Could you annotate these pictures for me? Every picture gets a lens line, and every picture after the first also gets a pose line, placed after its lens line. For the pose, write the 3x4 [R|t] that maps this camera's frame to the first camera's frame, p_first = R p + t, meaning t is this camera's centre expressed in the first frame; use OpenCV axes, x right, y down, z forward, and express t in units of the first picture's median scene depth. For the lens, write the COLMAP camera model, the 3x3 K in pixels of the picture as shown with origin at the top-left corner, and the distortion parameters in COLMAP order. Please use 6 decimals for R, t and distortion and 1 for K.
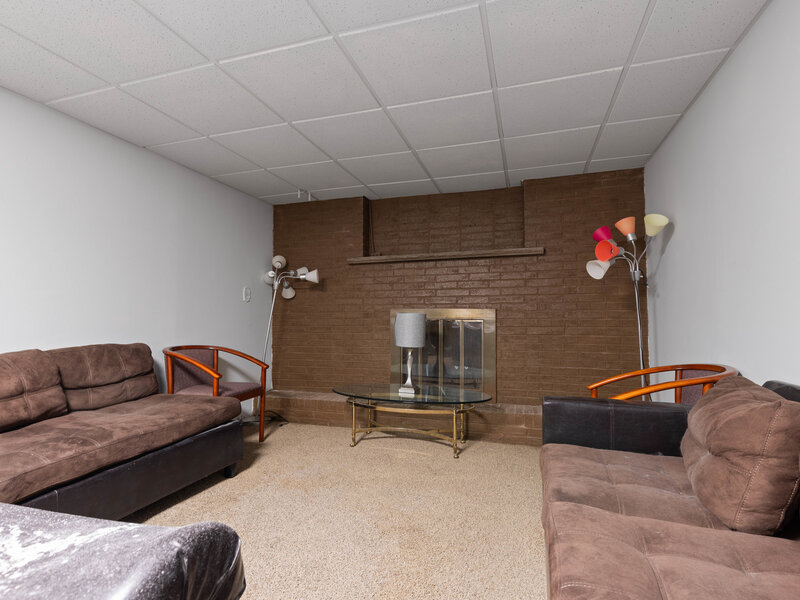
lens RADIAL K [[408.7, 0, 399.3], [0, 408.7, 303.7], [0, 0, 1]] dist [0.001331, 0.001250]
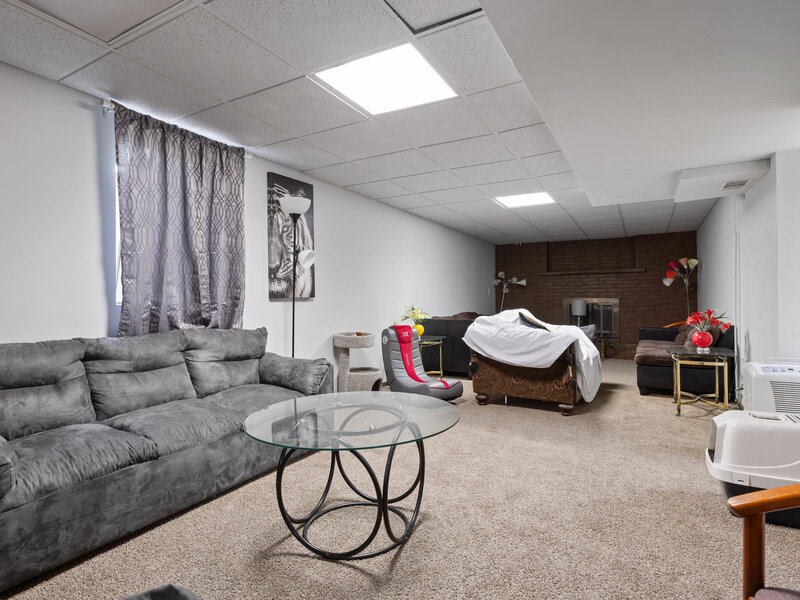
lens RADIAL K [[429.7, 0, 400.1], [0, 429.7, 300.4], [0, 0, 1]] dist [-0.005672, -0.000397]
pose [[0.978583, -0.000704, -0.205852, -0.397837], [0.005560, 0.999720, 0.023012, -0.032437], [0.205778, -0.023664, 0.978312, -1.332177]]
